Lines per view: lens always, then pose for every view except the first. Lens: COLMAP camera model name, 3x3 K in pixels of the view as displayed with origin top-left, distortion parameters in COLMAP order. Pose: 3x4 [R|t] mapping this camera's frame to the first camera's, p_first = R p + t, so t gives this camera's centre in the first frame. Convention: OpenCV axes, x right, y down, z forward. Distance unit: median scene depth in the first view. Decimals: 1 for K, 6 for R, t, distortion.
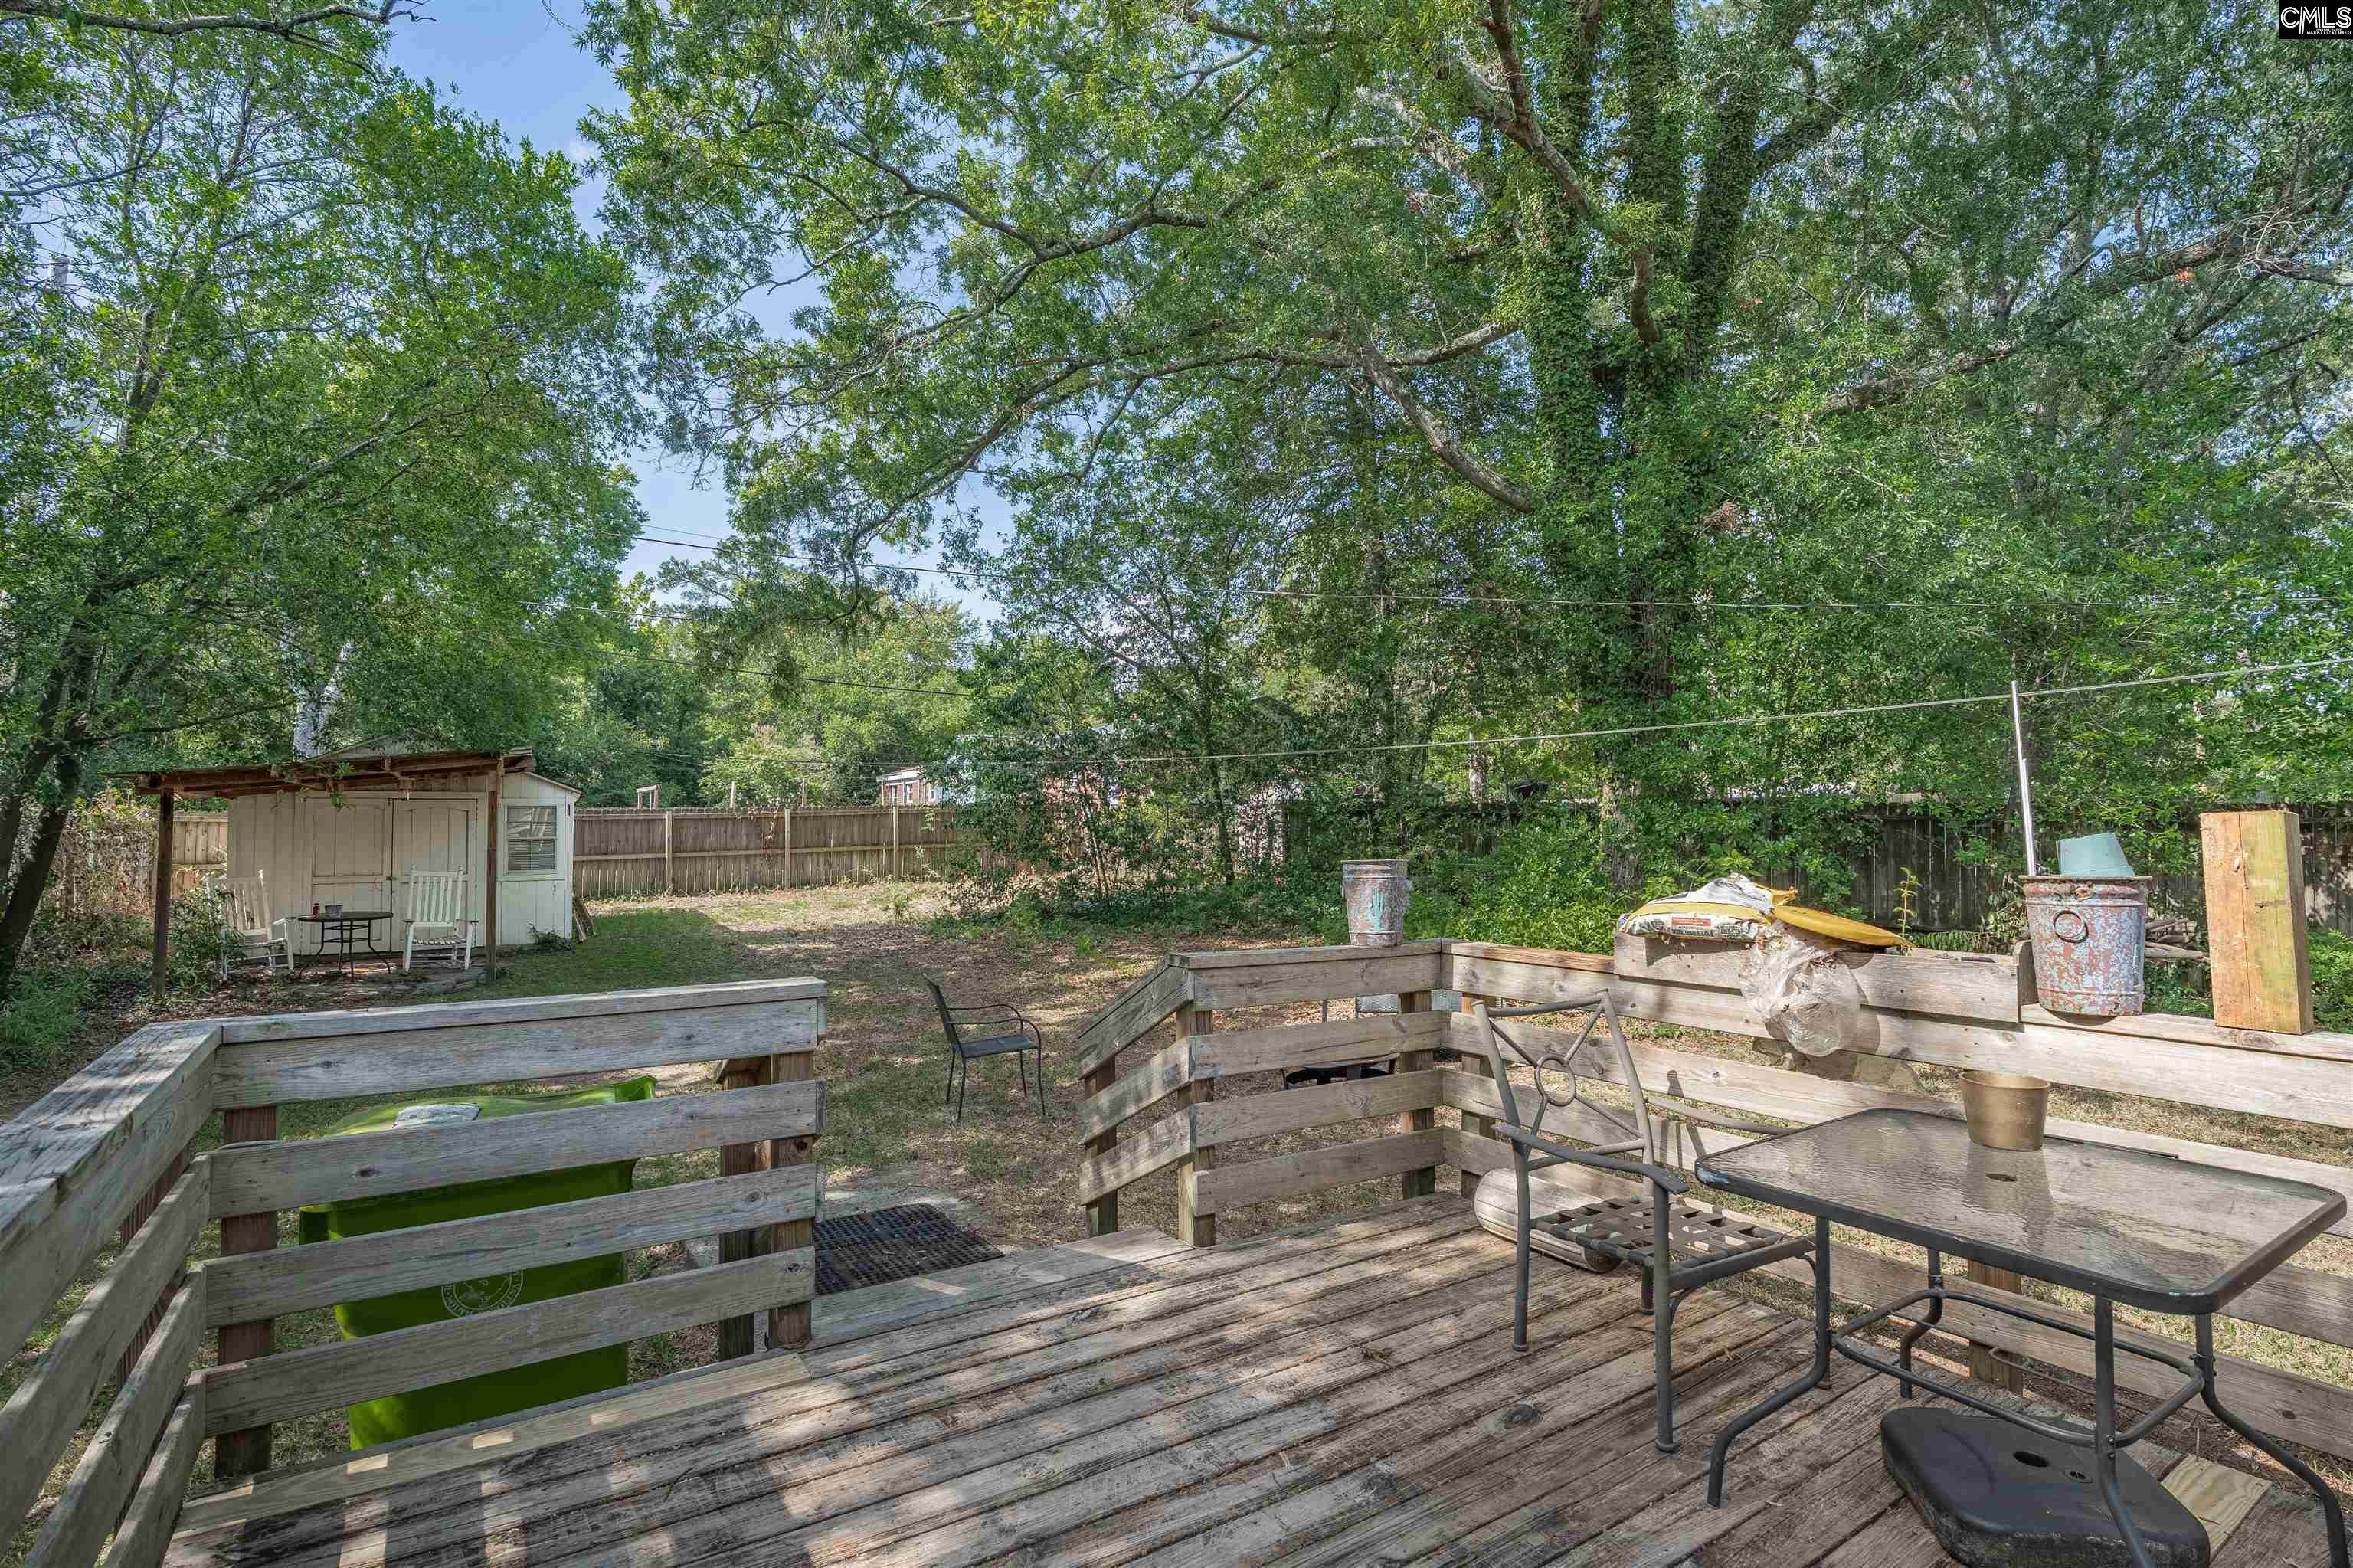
lens RADIAL K [[1120.5, 0, 1169.8], [0, 1120.5, 777.2], [0, 0, 1]] dist [-0.029843, 0.009733]
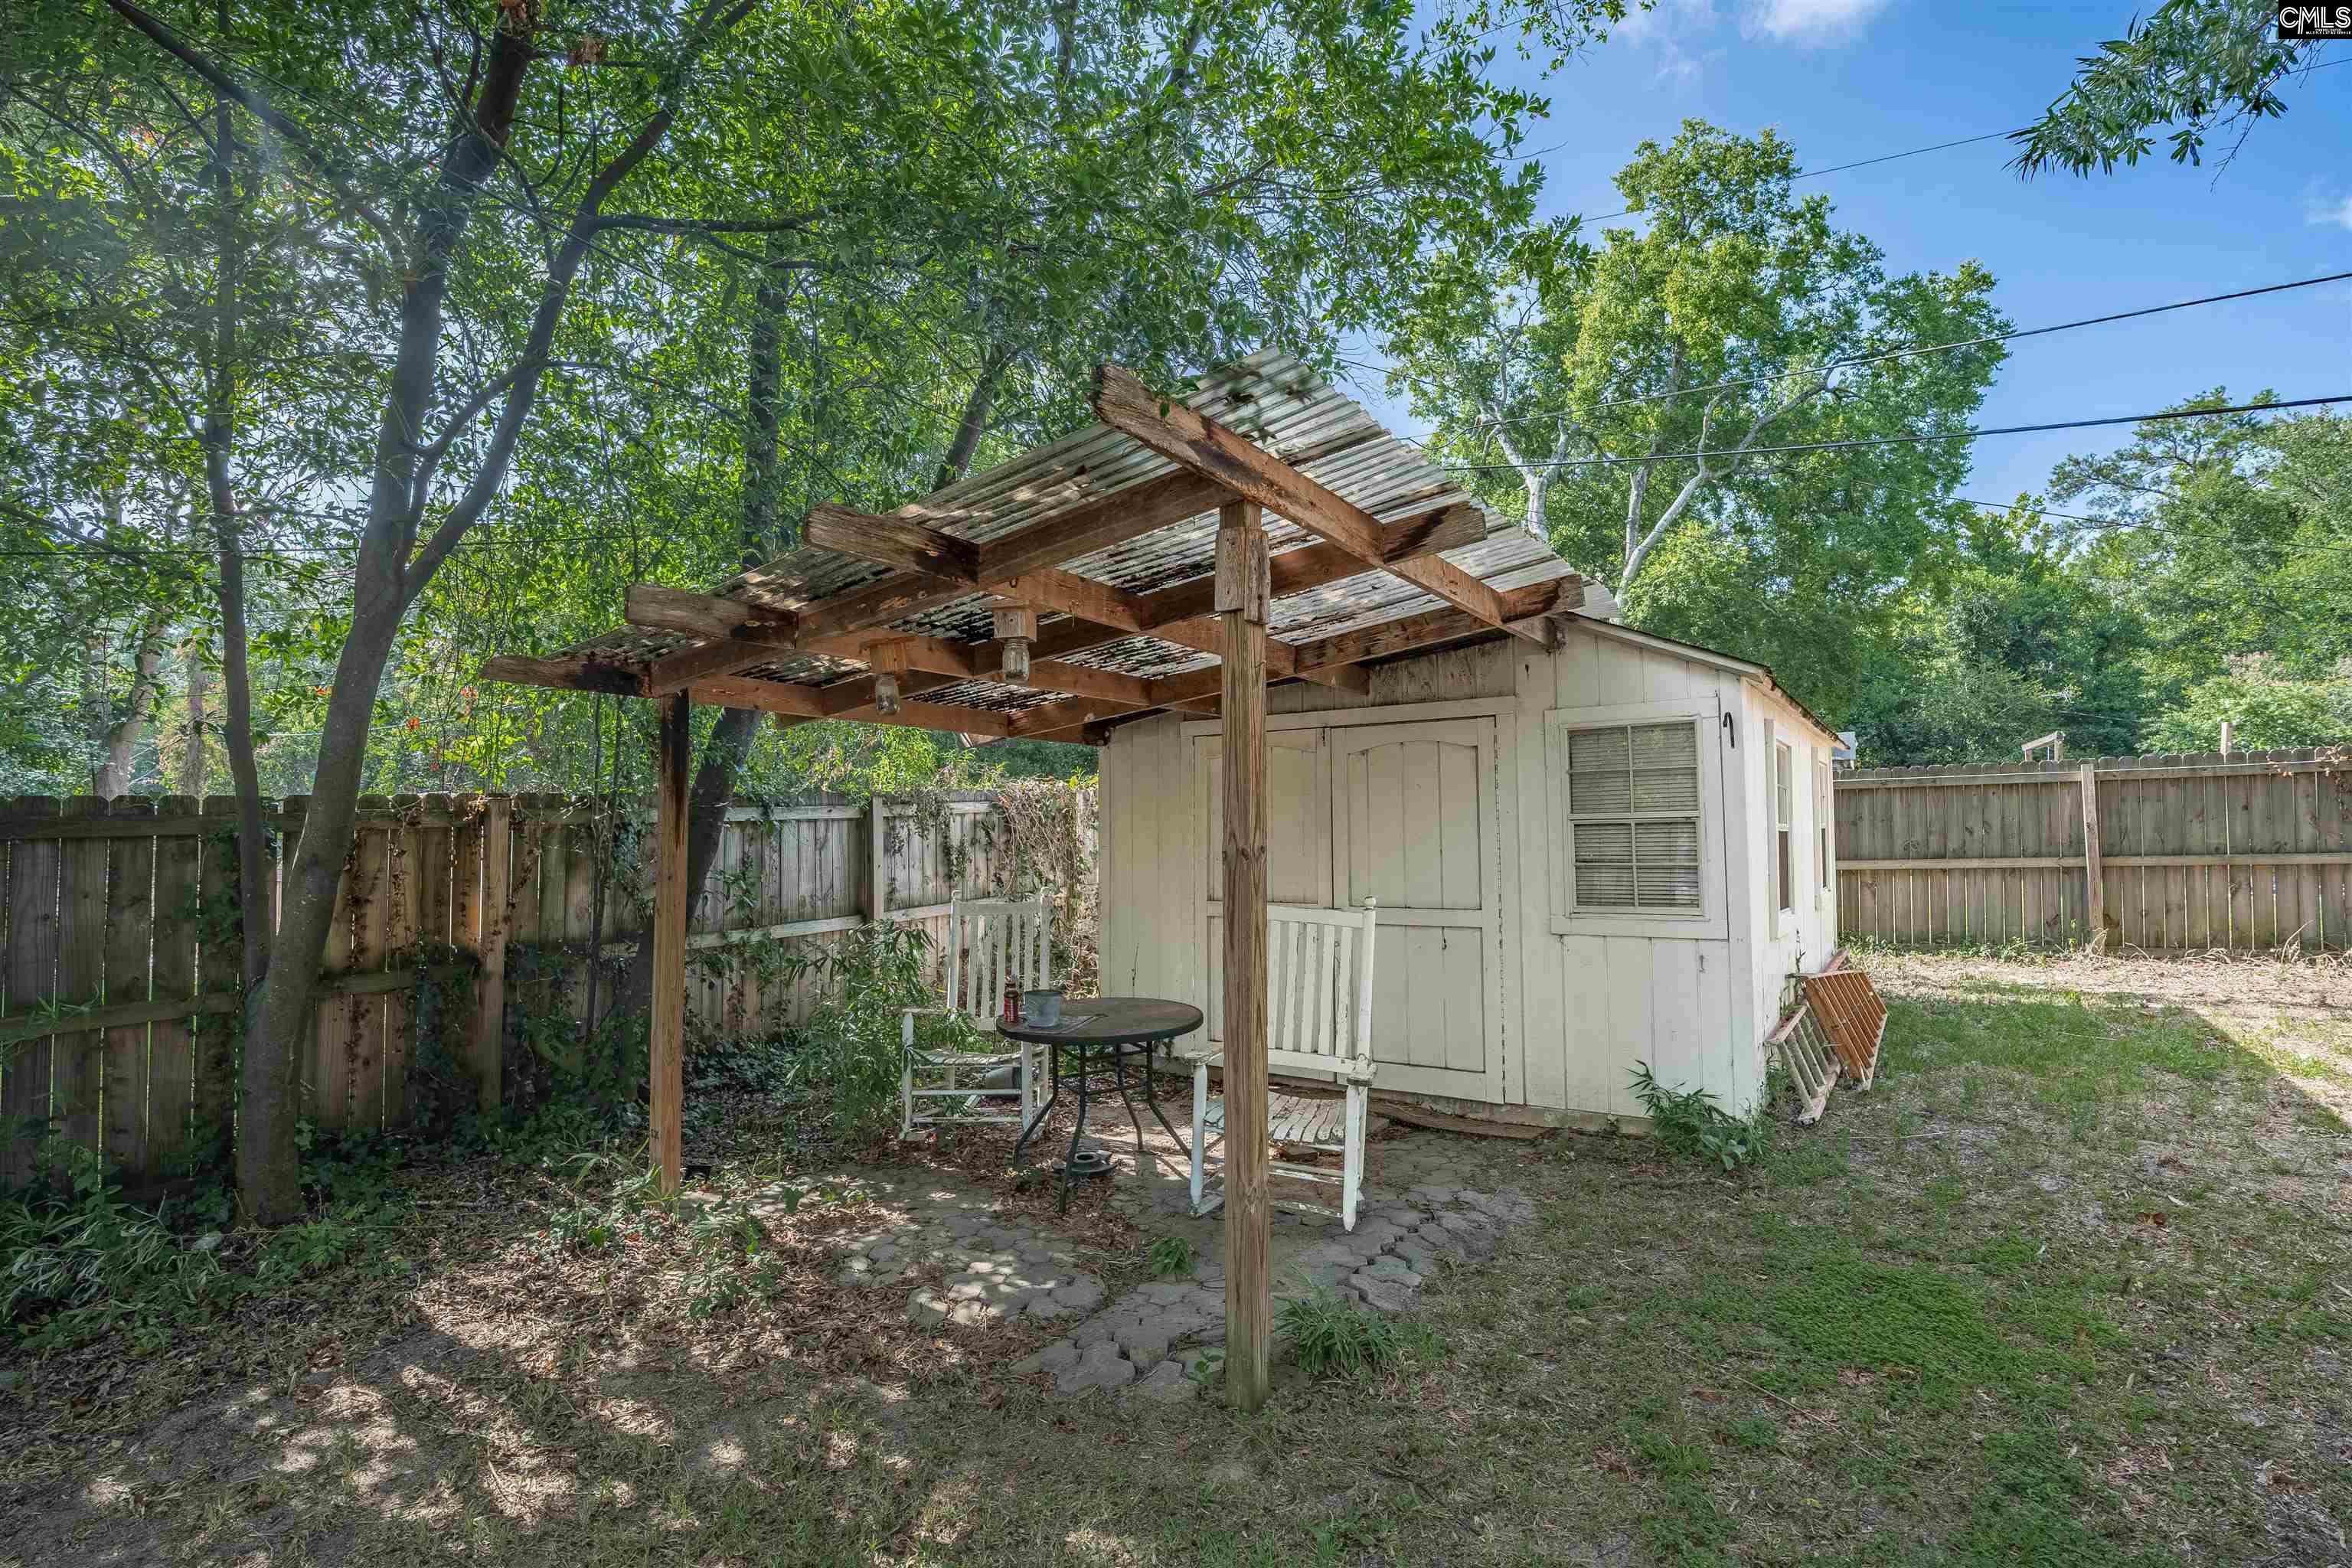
lens RADIAL K [[1092.8, 0, 1182.2], [0, 1092.8, 785.4], [0, 0, 1]] dist [-0.030514, 0.004166]
pose [[0.431865, -0.037048, -0.901177, -0.372896], [0.047093, 0.998719, -0.018489, 0.050880], [0.900708, -0.034454, 0.433057, 0.826554]]
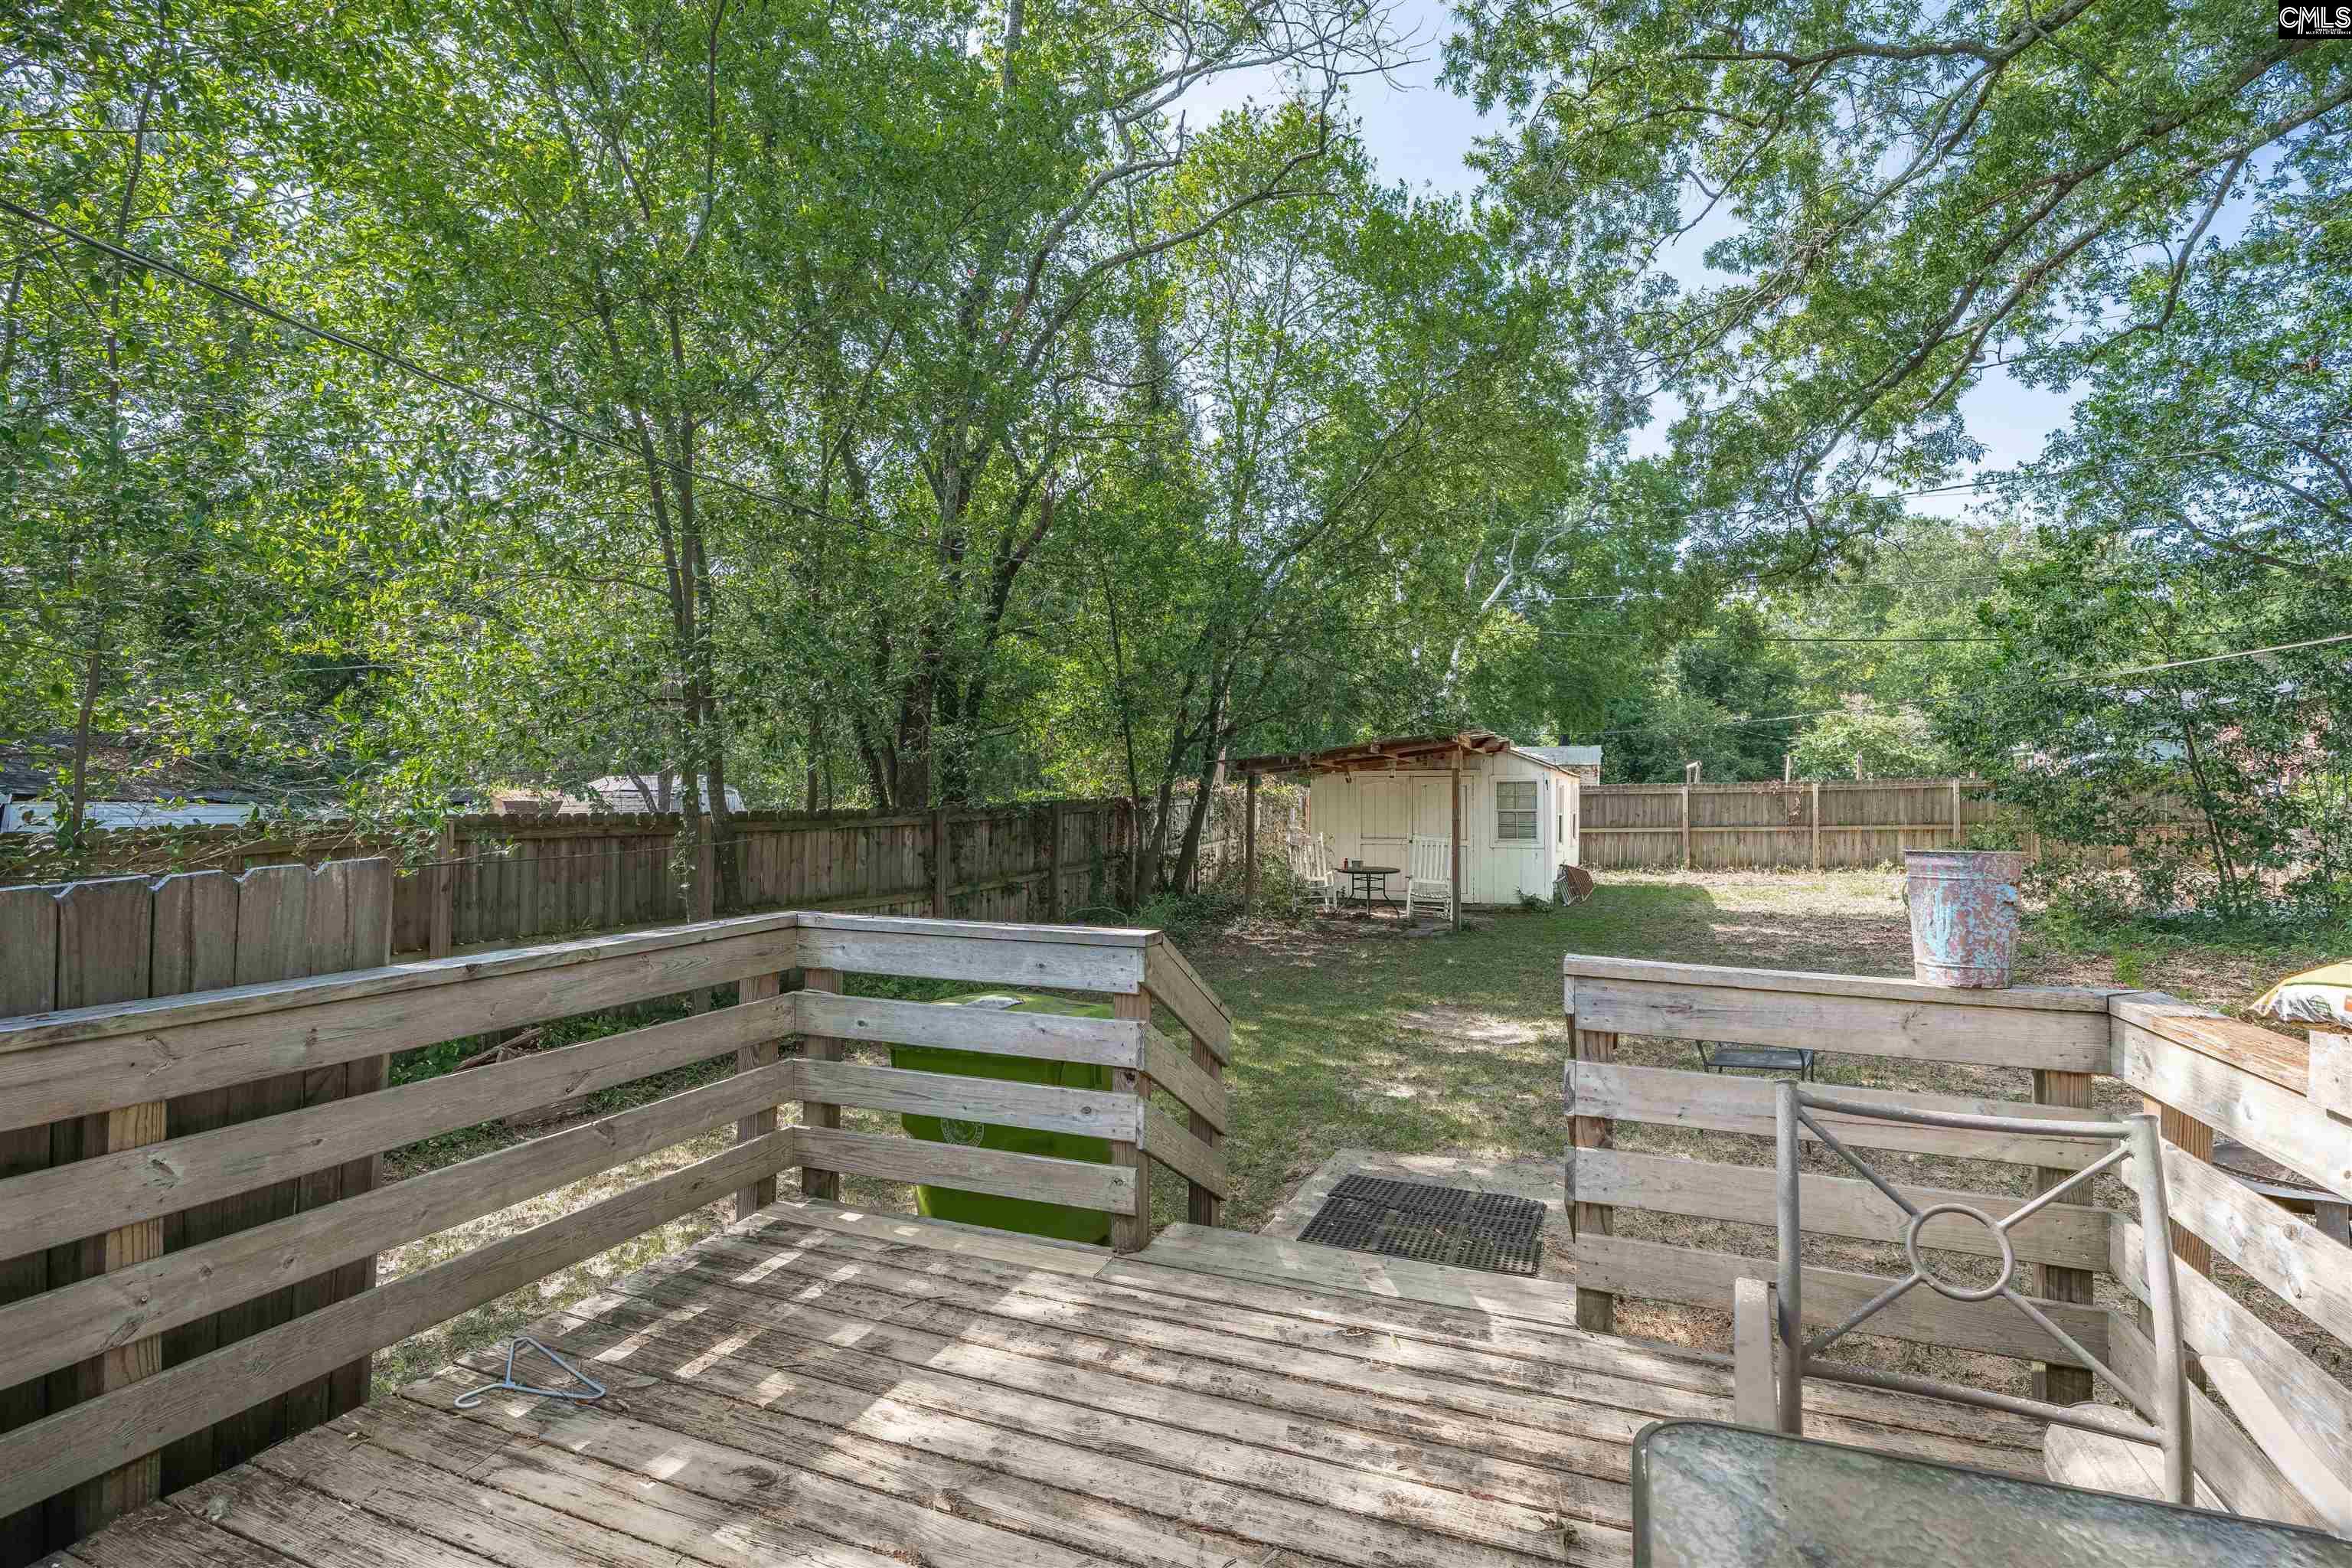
lens RADIAL K [[1092.8, 0, 1182.2], [0, 1092.8, 785.4], [0, 0, 1]] dist [-0.030514, 0.004166]
pose [[0.587279, -0.005099, -0.809368, 0.133712], [0.027979, 0.999510, 0.014004, 0.005416], [0.808901, -0.030869, 0.587134, 0.092934]]
